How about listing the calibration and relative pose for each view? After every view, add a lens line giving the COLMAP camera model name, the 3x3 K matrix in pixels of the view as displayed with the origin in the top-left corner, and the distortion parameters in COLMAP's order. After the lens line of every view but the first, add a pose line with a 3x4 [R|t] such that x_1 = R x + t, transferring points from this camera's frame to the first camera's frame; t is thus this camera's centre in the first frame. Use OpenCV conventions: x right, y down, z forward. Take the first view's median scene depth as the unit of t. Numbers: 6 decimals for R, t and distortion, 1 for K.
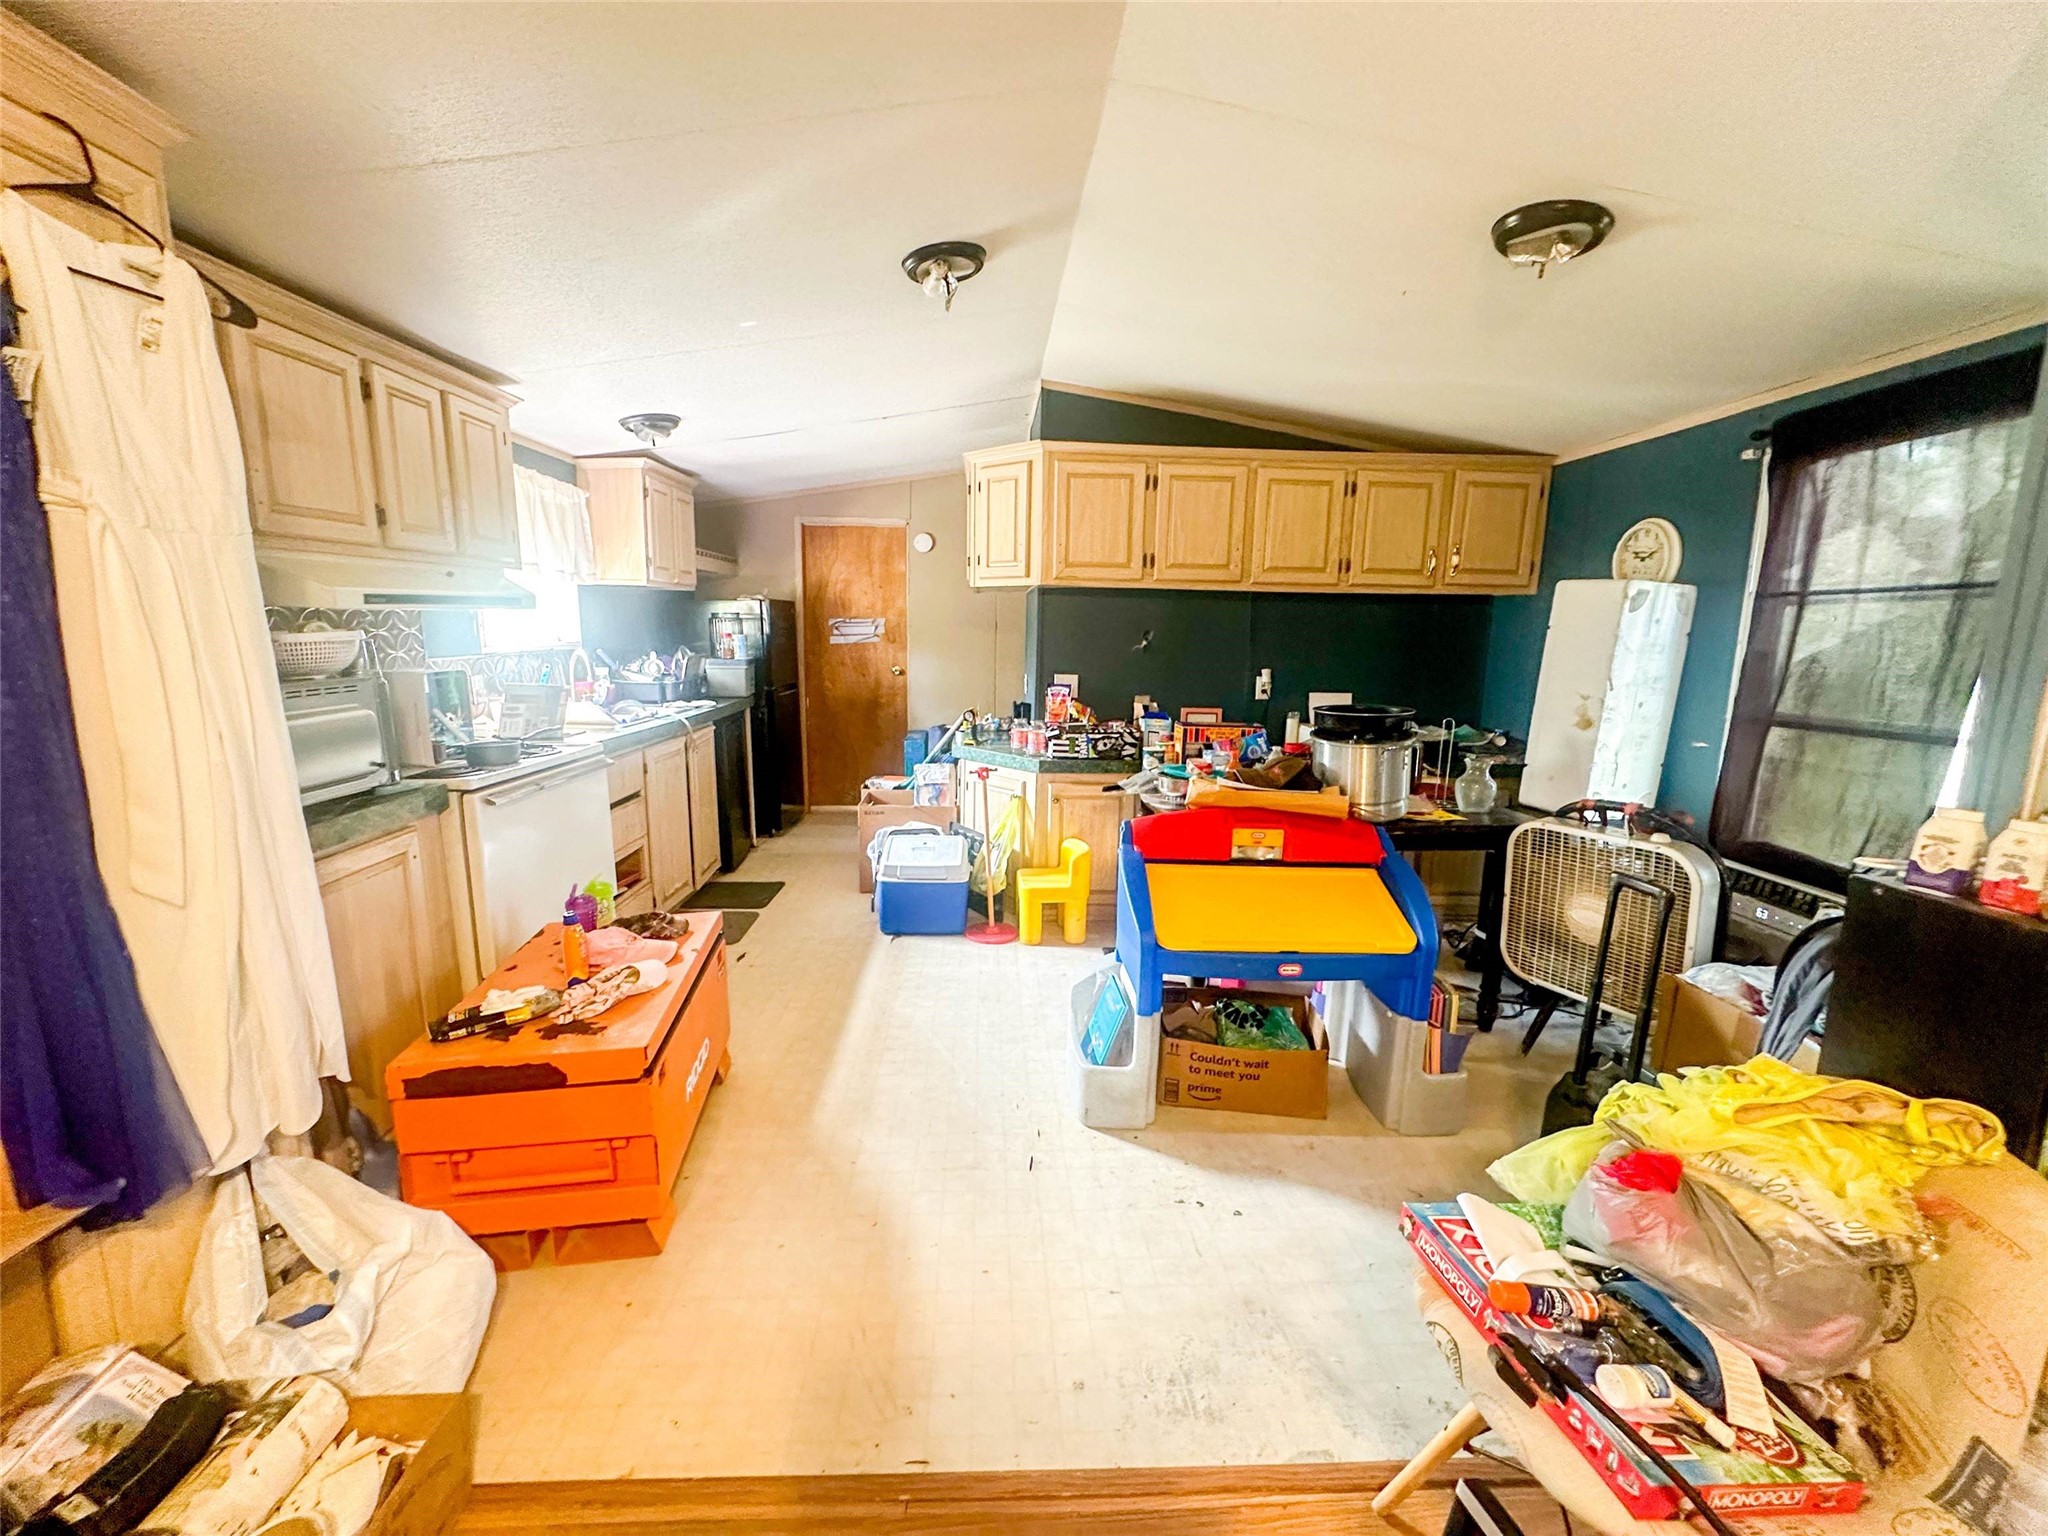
lens RADIAL K [[823.3, 0, 1020.5], [0, 823.3, 763.2], [0, 0, 1]] dist [-0.002660, 0.000389]
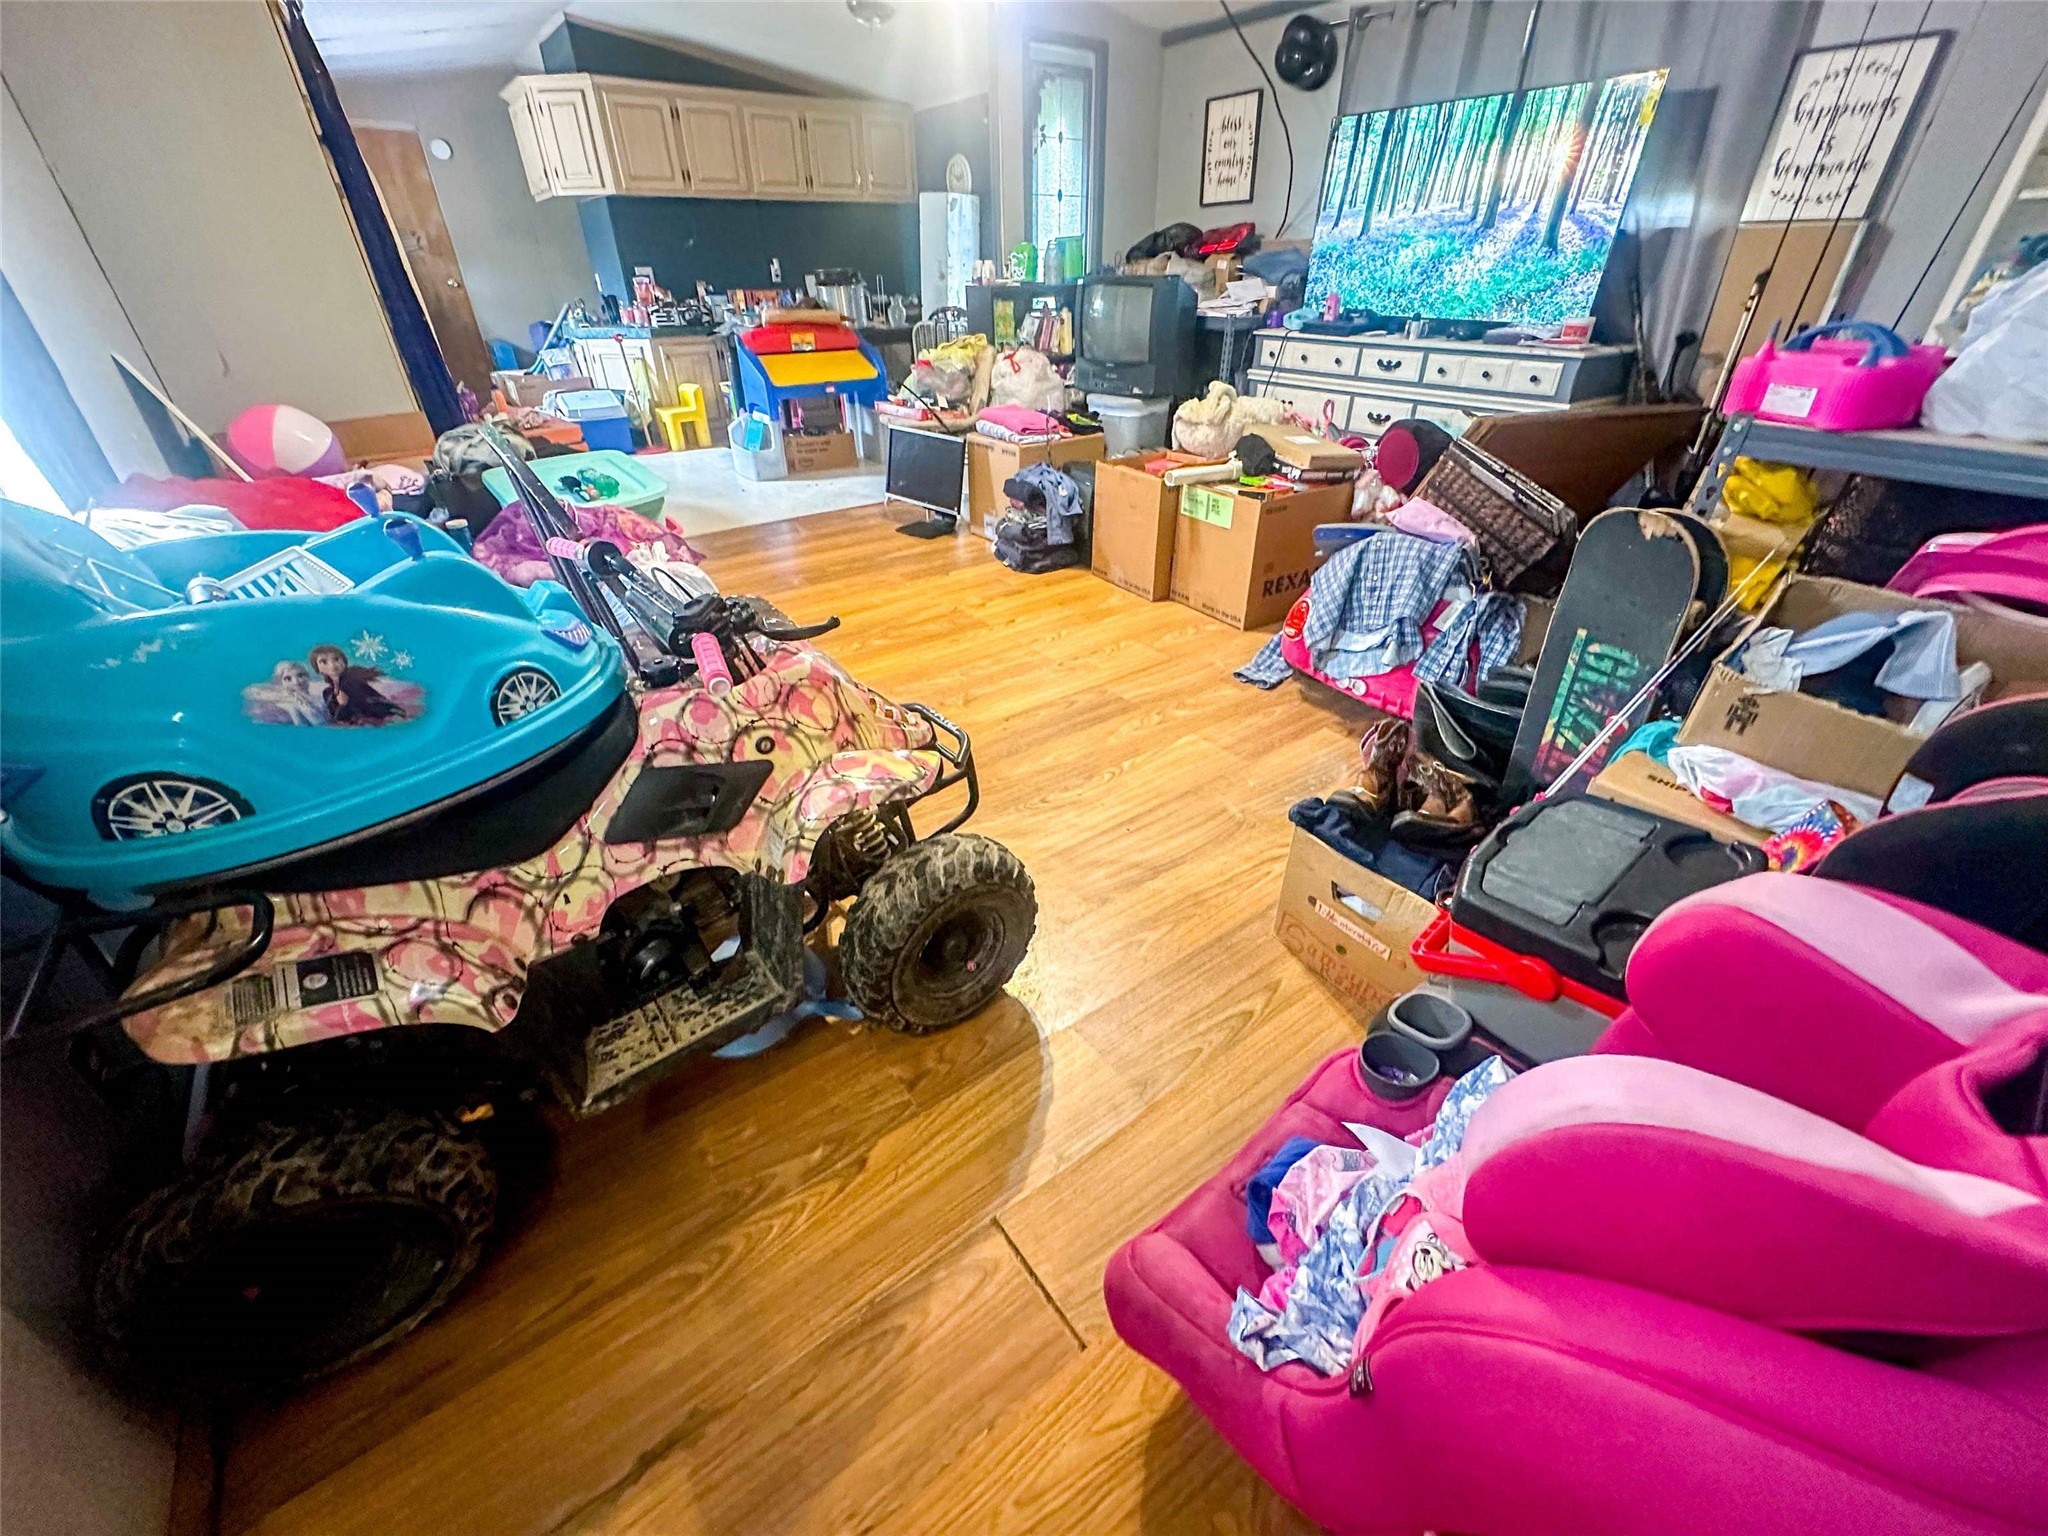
lens RADIAL K [[823.3, 0, 1021.9], [0, 823.3, 762.9], [0, 0, 1]] dist [-0.002660, 0.000389]
pose [[0.831127, -0.313159, 0.459520, -0.364624], [0.114919, 0.905242, 0.409062, 0.184392], [-0.544078, -0.287175, 0.788359, -0.839556]]
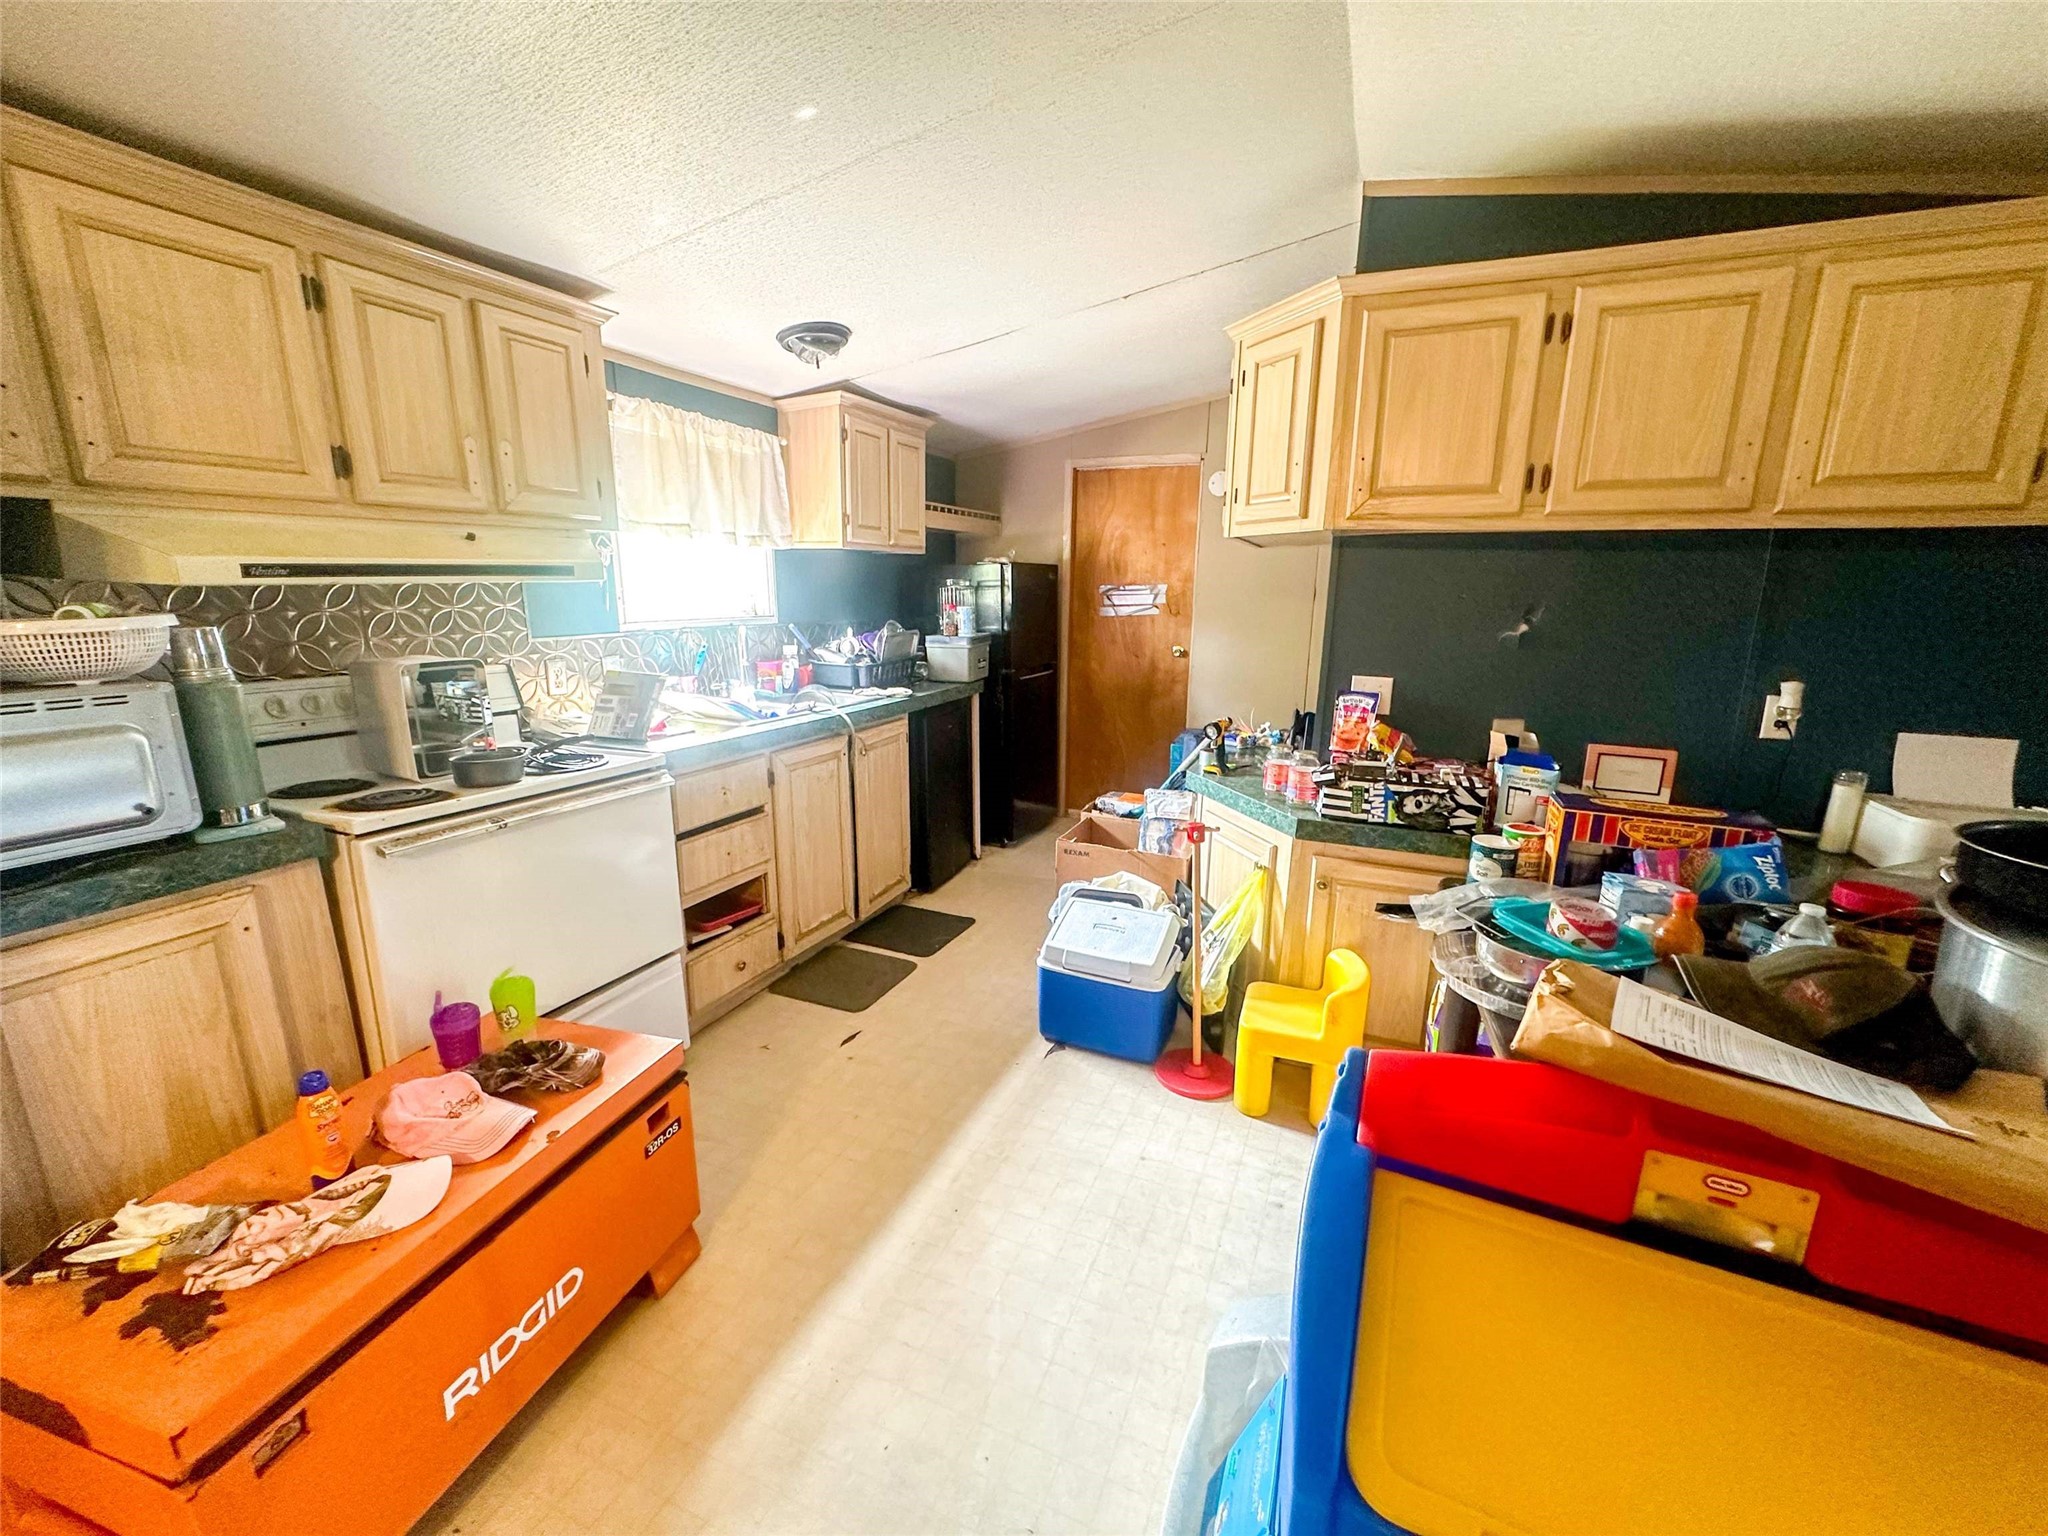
lens RADIAL K [[823.3, 0, 1019.4], [0, 823.3, 762.6], [0, 0, 1]] dist [-0.002660, 0.000389]
pose [[0.899289, 0.086687, -0.428677, 0.096862], [-0.068308, 0.995971, 0.058107, -0.067298], [0.431987, -0.022973, 0.901587, 0.358148]]
